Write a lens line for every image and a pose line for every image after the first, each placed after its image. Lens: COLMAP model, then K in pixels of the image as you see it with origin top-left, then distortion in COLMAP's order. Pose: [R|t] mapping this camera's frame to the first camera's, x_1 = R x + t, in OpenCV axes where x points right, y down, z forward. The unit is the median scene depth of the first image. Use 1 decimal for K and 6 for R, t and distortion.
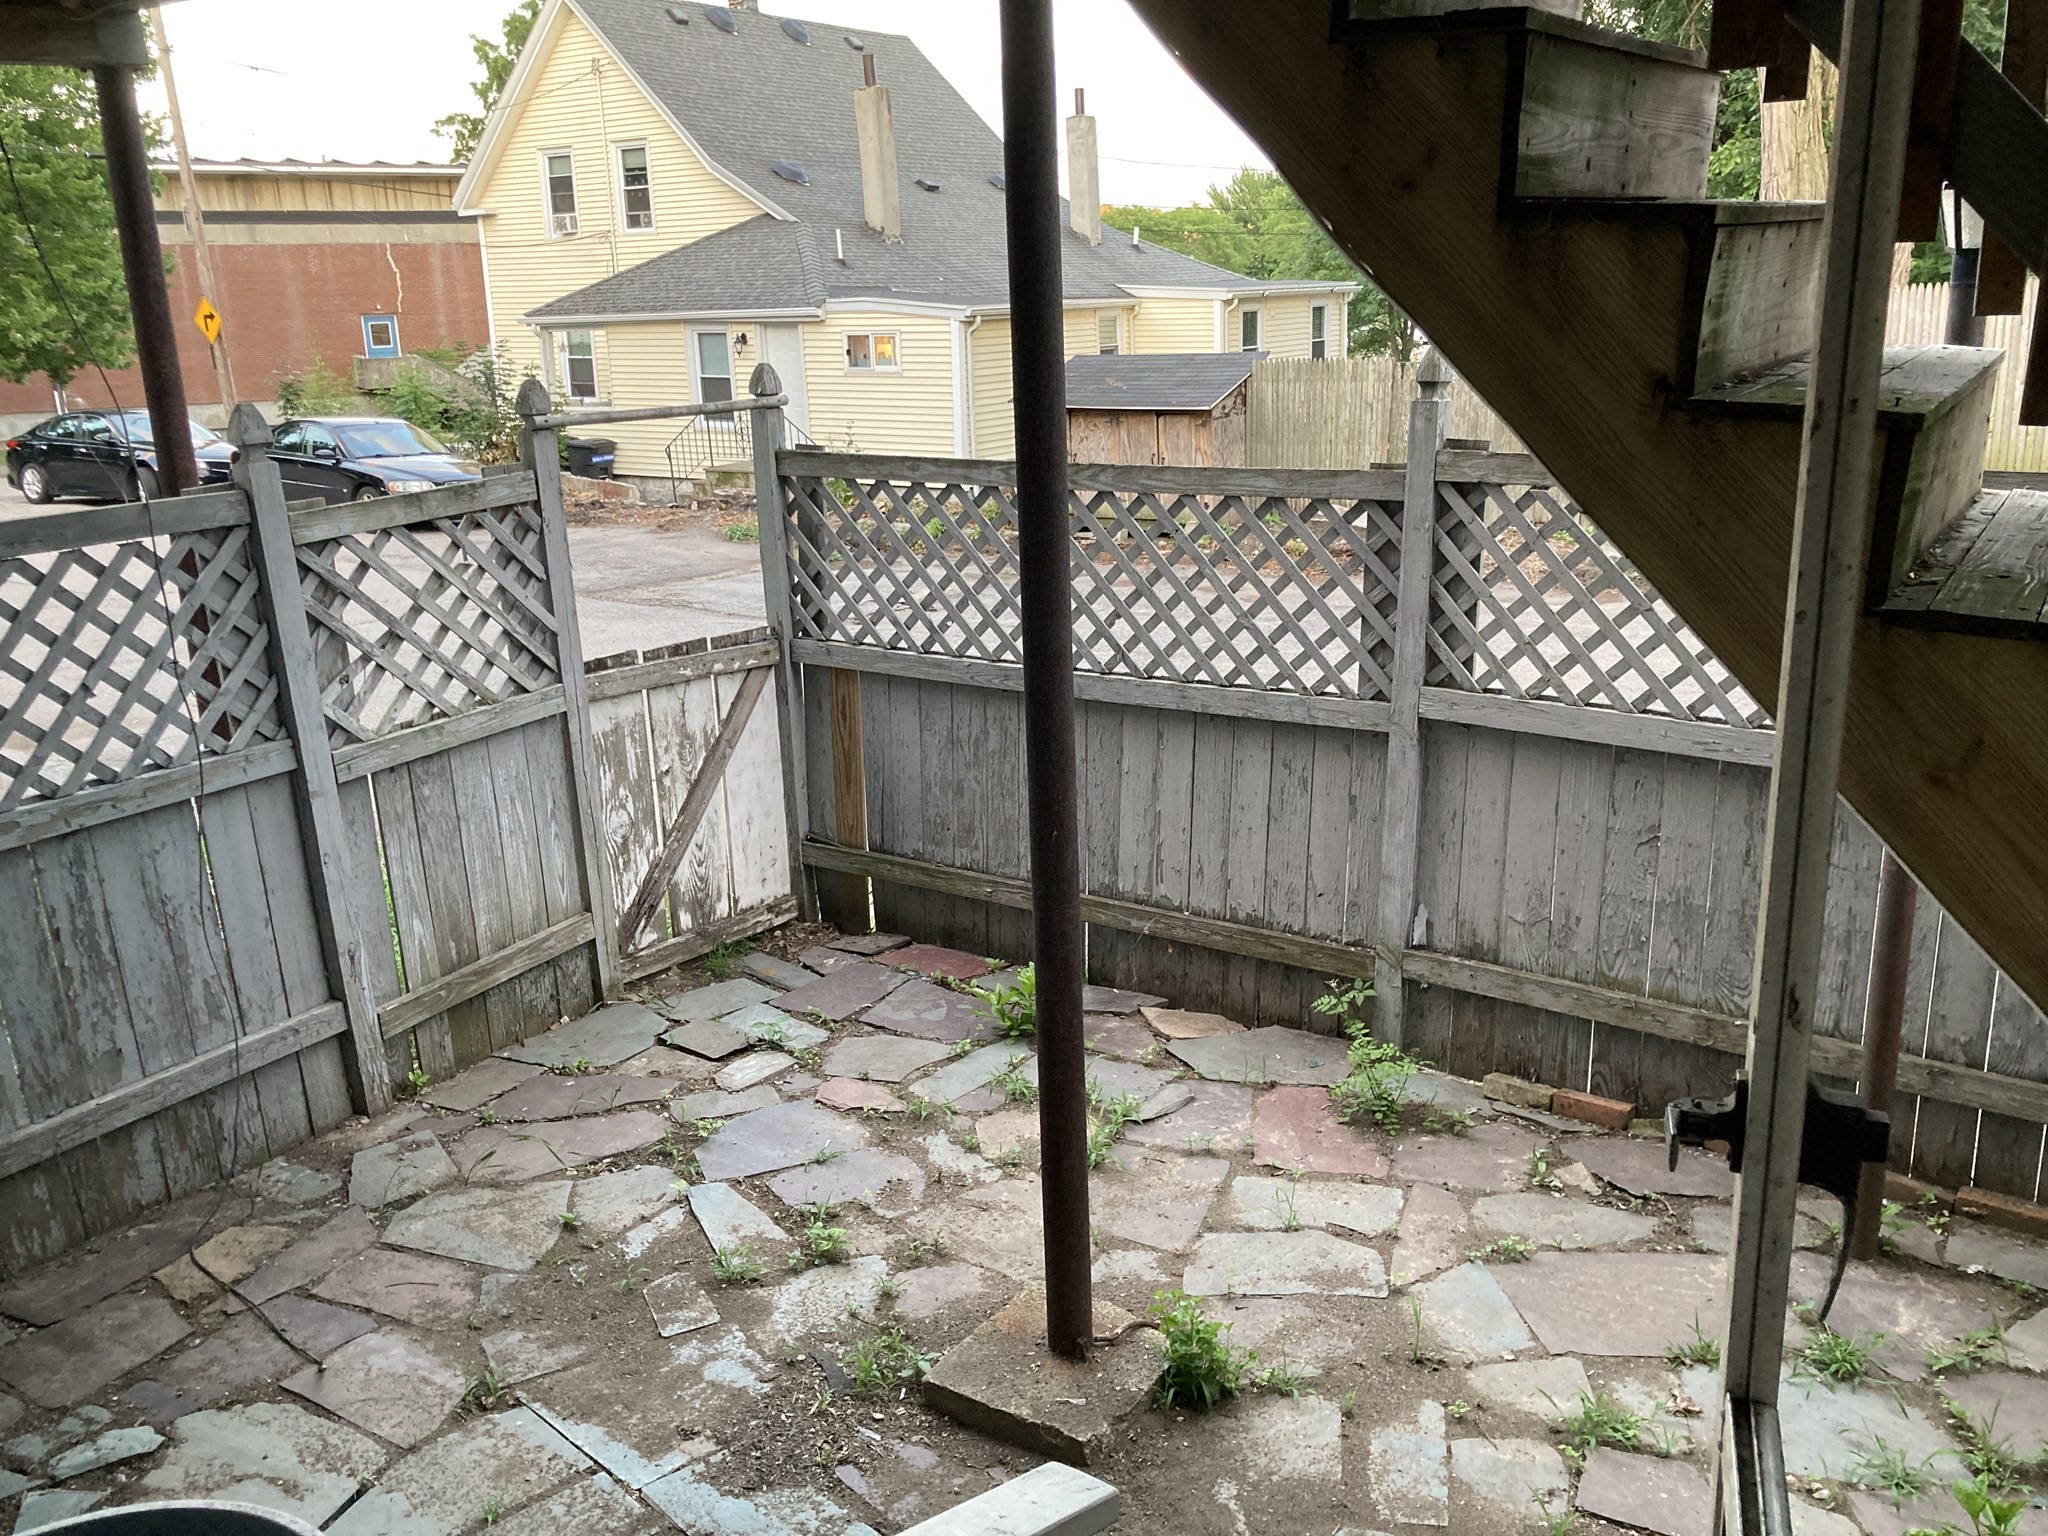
lens RADIAL K [[1678.5, 0, 1055.7], [0, 1678.5, 747.6], [0, 0, 1]] dist [0.029921, -0.028348]
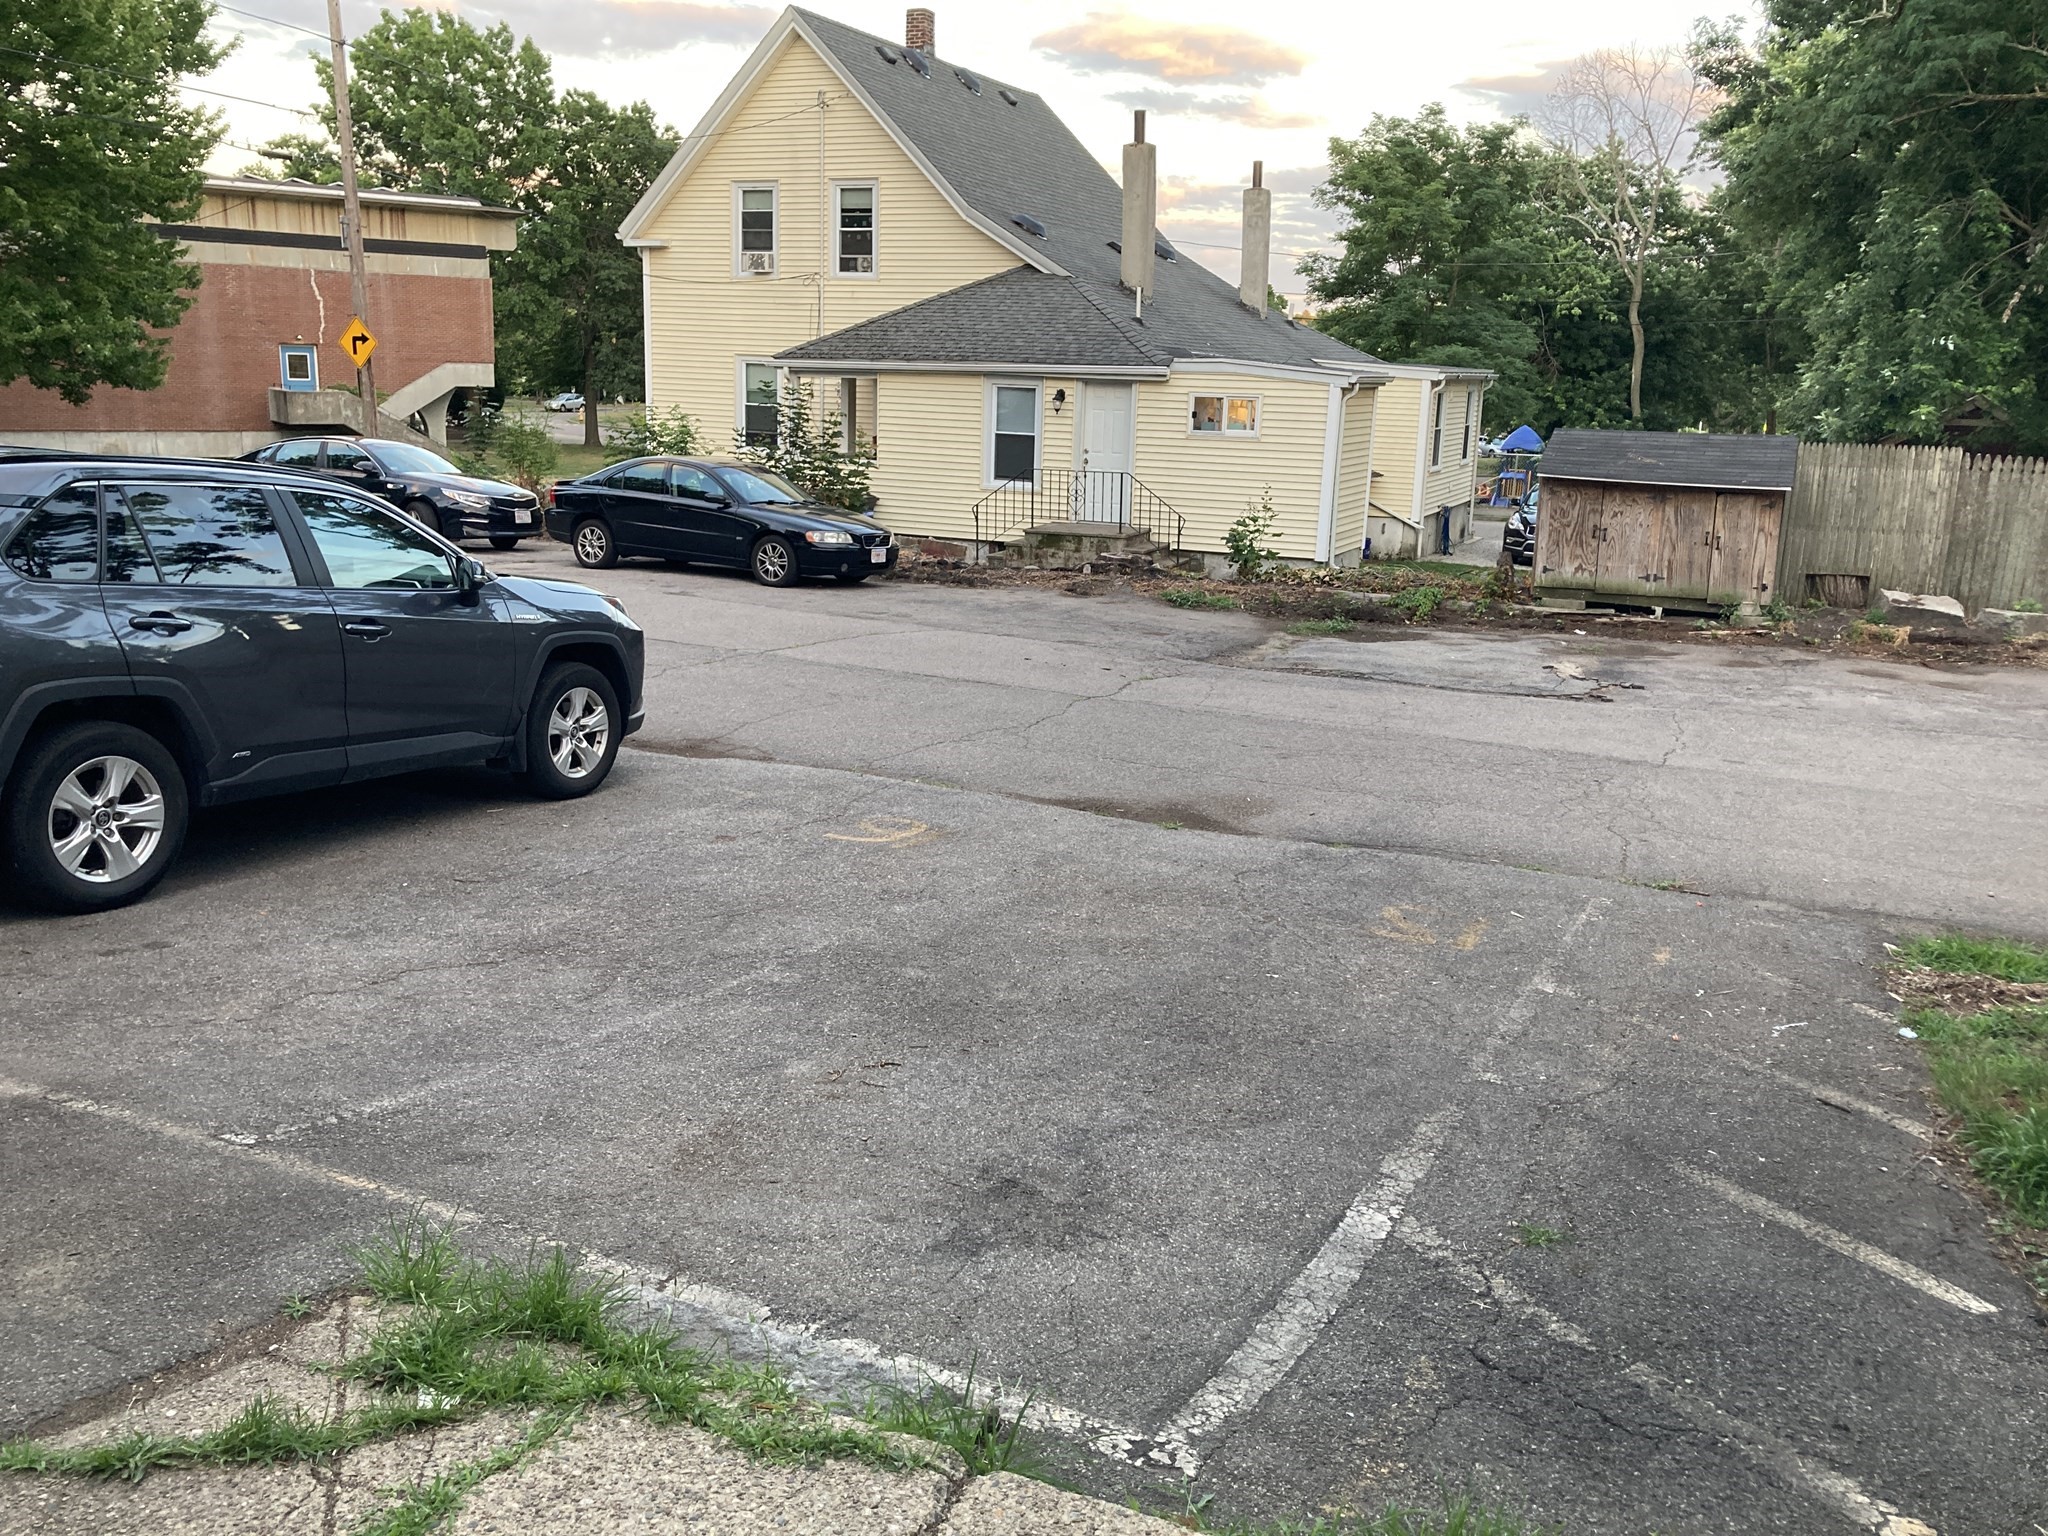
lens RADIAL K [[1678.5, 0, 1025.9], [0, 1678.5, 757.3], [0, 0, 1]] dist [0.029921, -0.028348]
pose [[0.984908, 0.016332, 0.172304, -1.526955], [-0.009795, 0.999202, -0.038720, -0.008636], [-0.172799, 0.036448, 0.984283, 0.328851]]
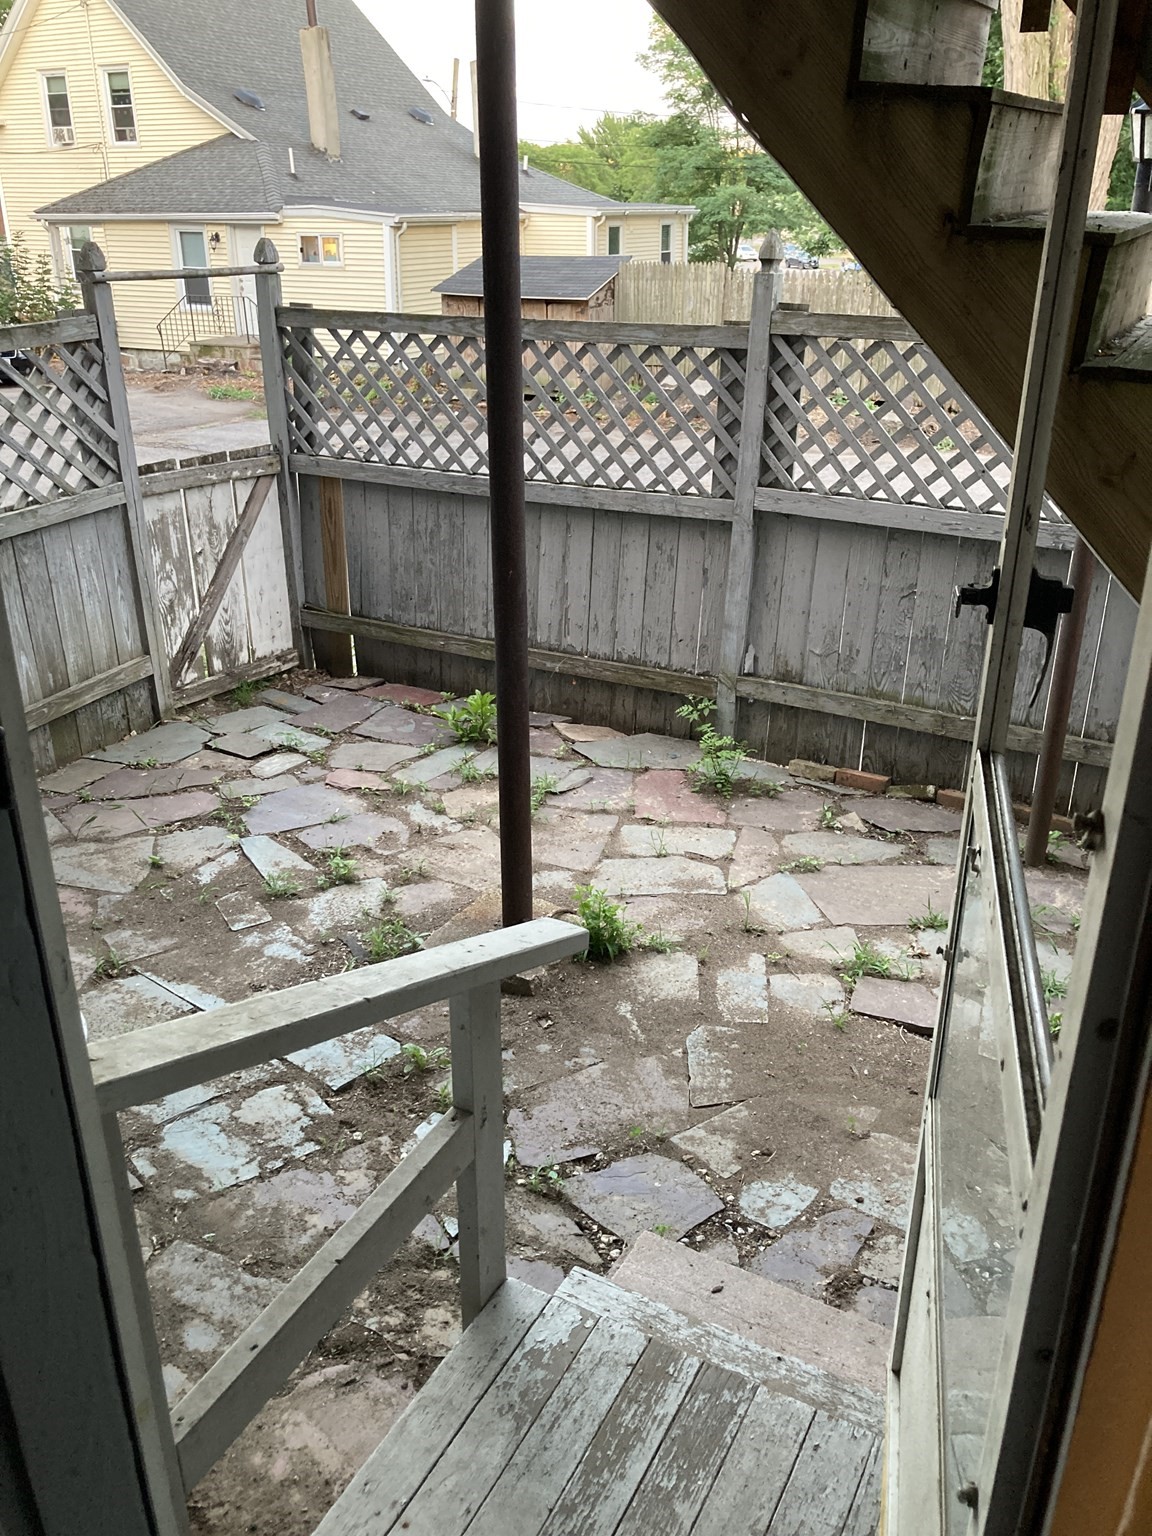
lens RADIAL K [[1258.9, 0, 571.1], [0, 1258.9, 754.0], [0, 0, 1]] dist [0.029921, -0.028348]
pose [[0.996109, -0.007865, 0.087773, -0.029186], [-0.004360, 0.990392, 0.138218, 0.037593], [-0.088016, -0.138063, 0.986505, -0.055713]]
